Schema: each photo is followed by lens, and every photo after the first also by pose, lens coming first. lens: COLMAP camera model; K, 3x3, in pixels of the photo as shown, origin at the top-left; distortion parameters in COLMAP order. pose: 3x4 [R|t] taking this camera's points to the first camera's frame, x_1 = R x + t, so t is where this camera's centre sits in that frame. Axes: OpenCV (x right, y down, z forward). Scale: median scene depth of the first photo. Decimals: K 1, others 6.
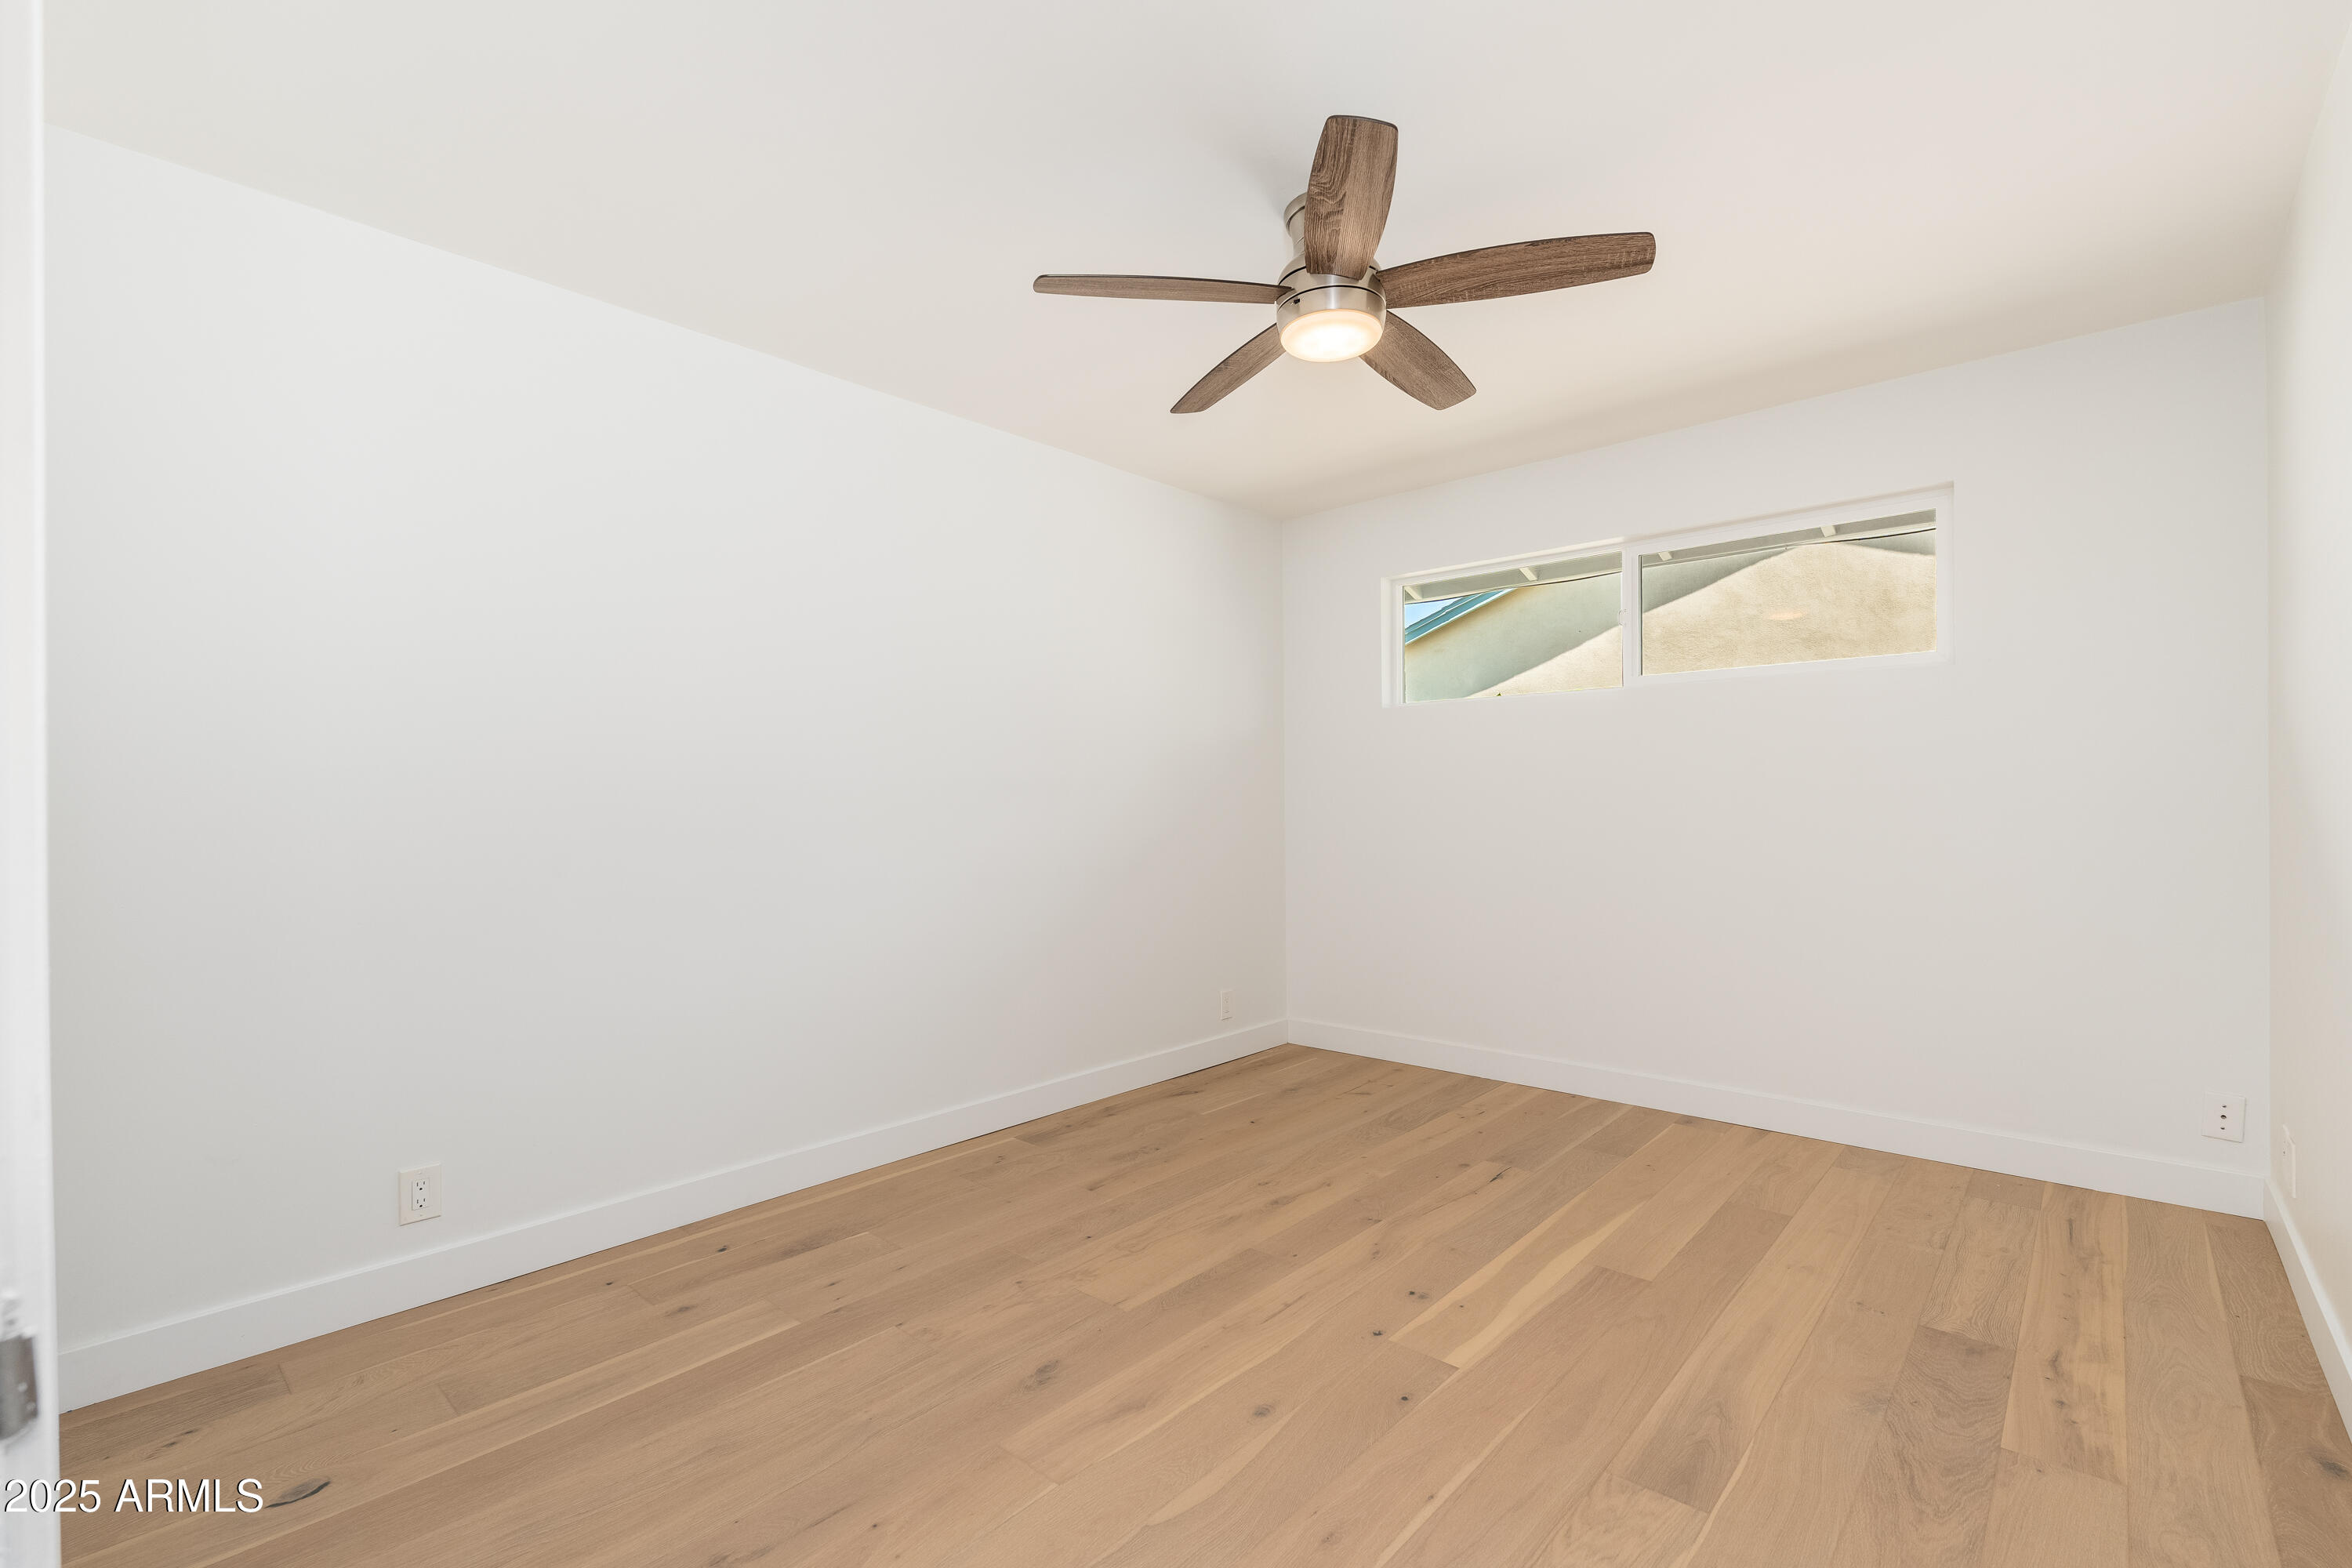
lens RADIAL K [[1042.8, 0, 1178.9], [0, 1042.8, 801.7], [0, 0, 1]] dist [-0.019053, 0.000569]
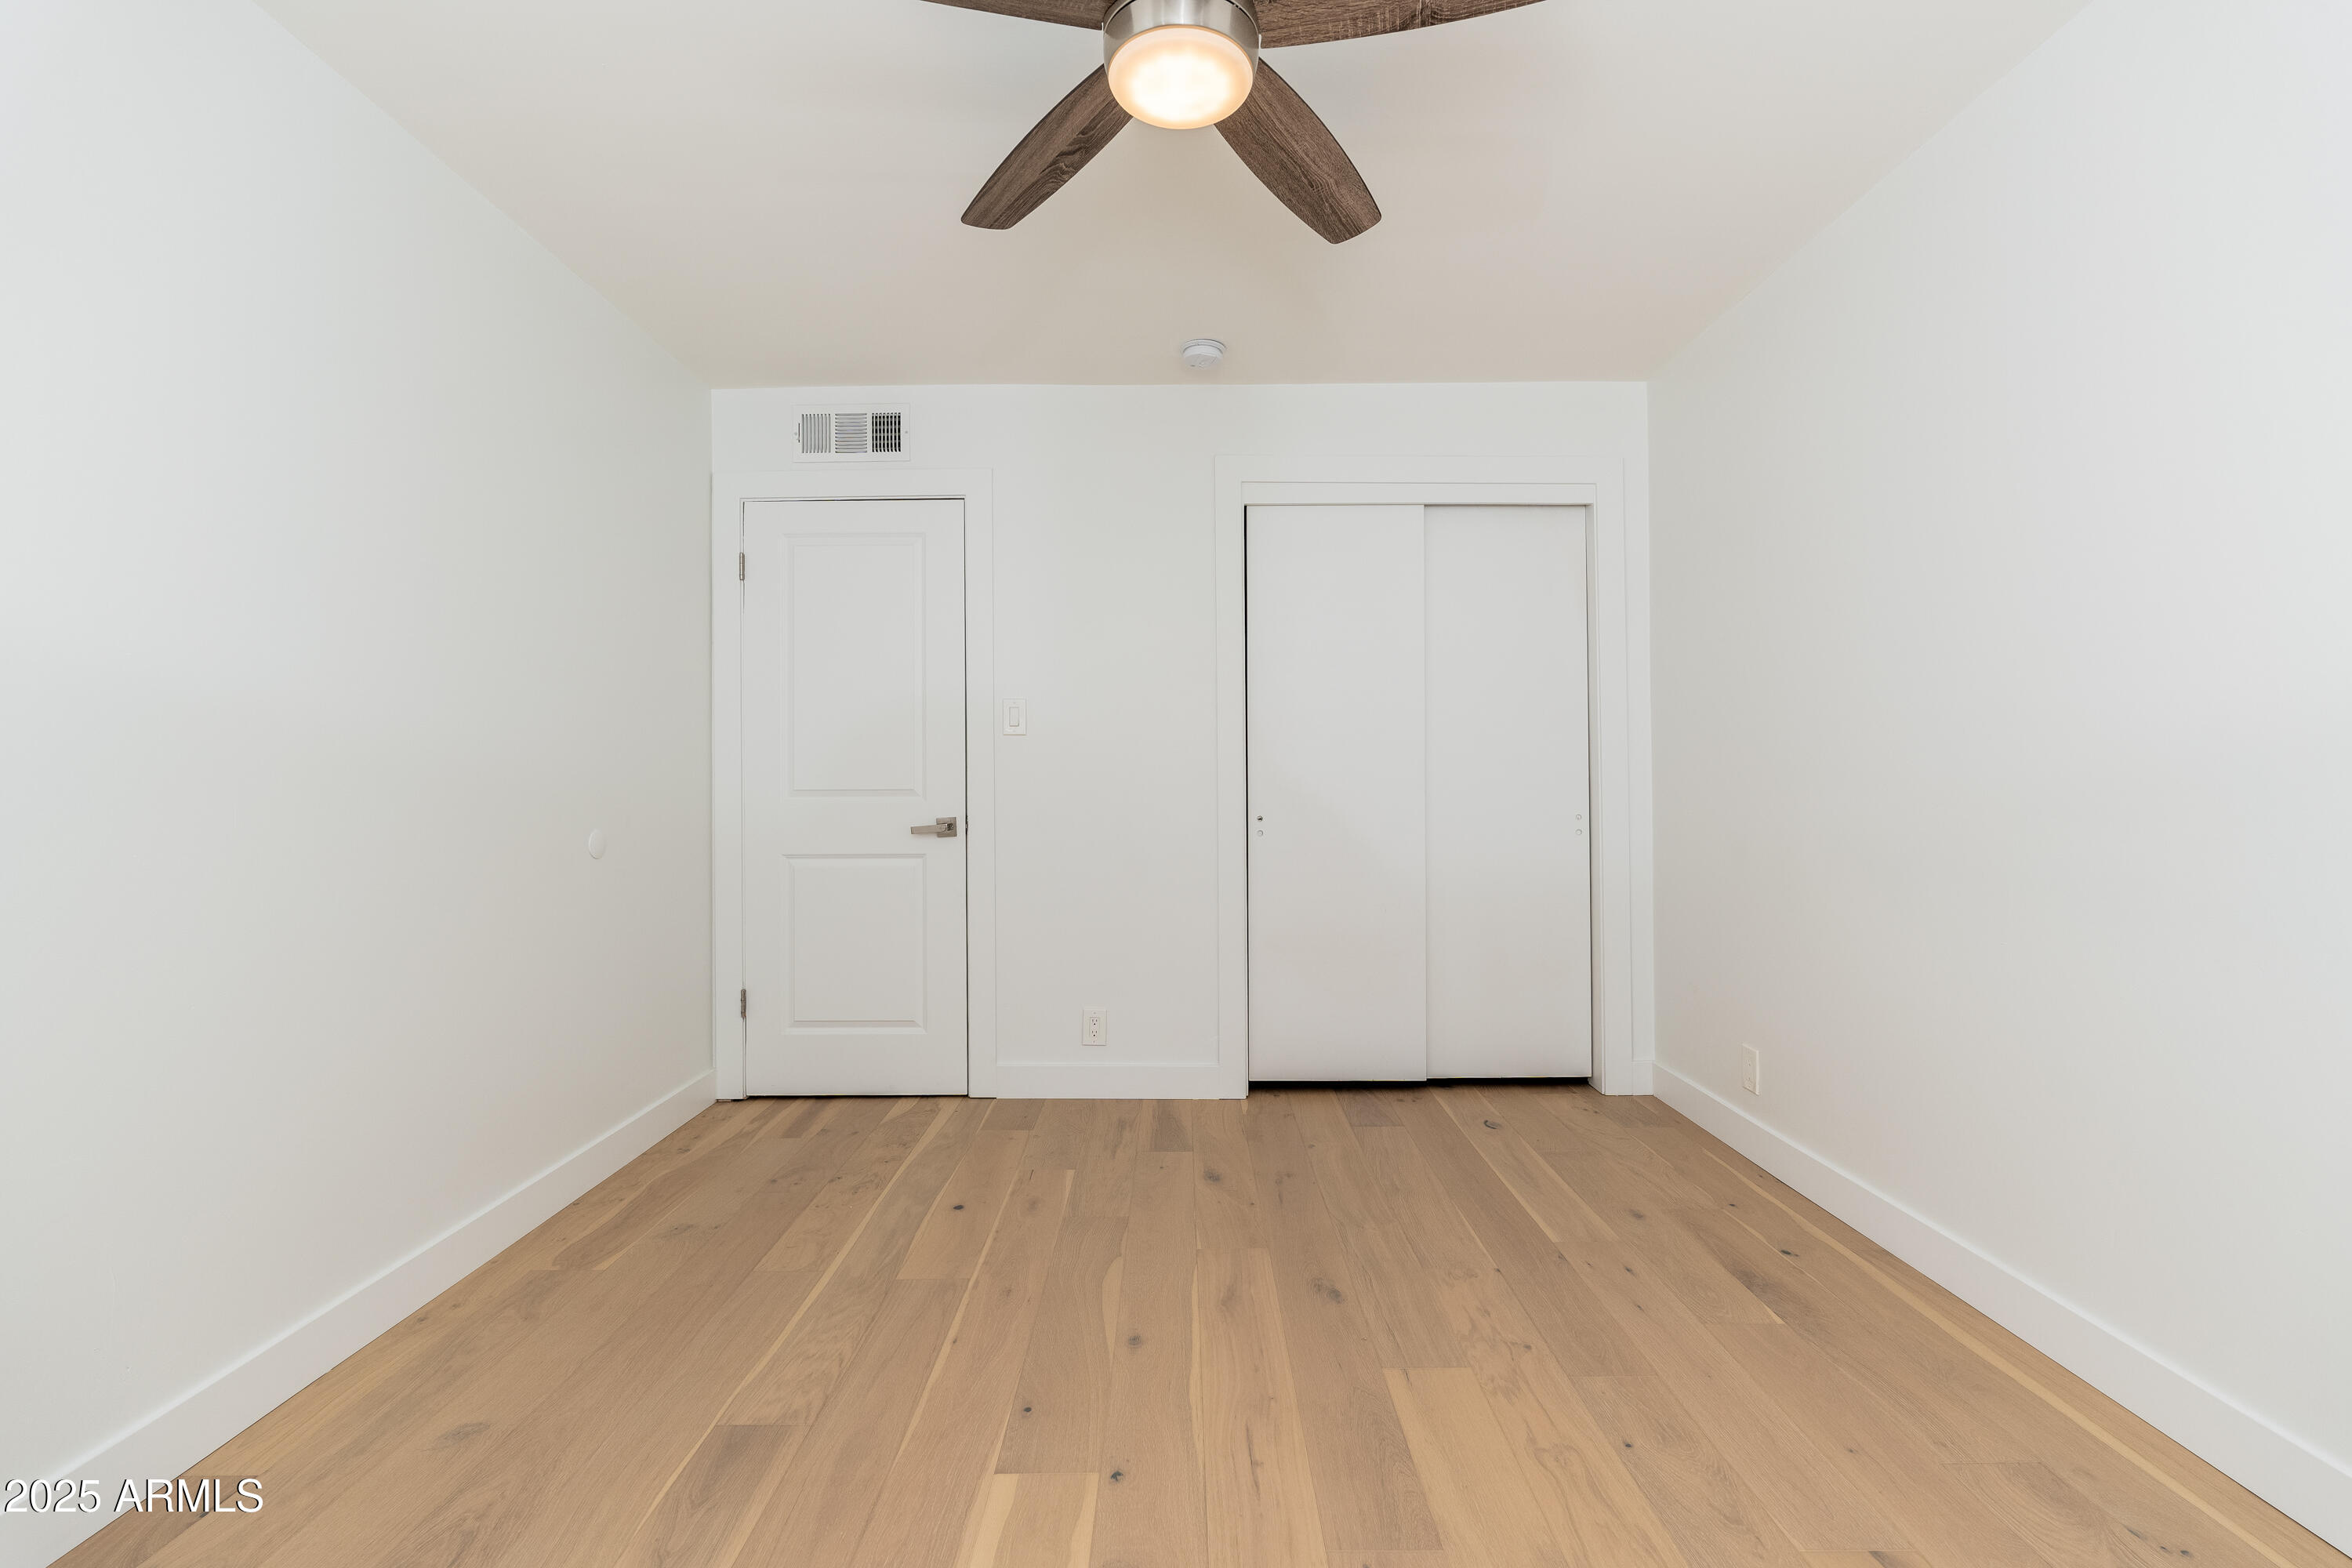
lens RADIAL K [[1042.8, 0, 1177.2], [0, 1042.8, 770.5], [0, 0, 1]] dist [-0.019053, 0.000569]
pose [[-0.747880, 0.010124, -0.663756, 0.670473], [0.012356, 0.999923, 0.001330, 0.013989], [0.663719, -0.007207, -0.747948, 1.653999]]
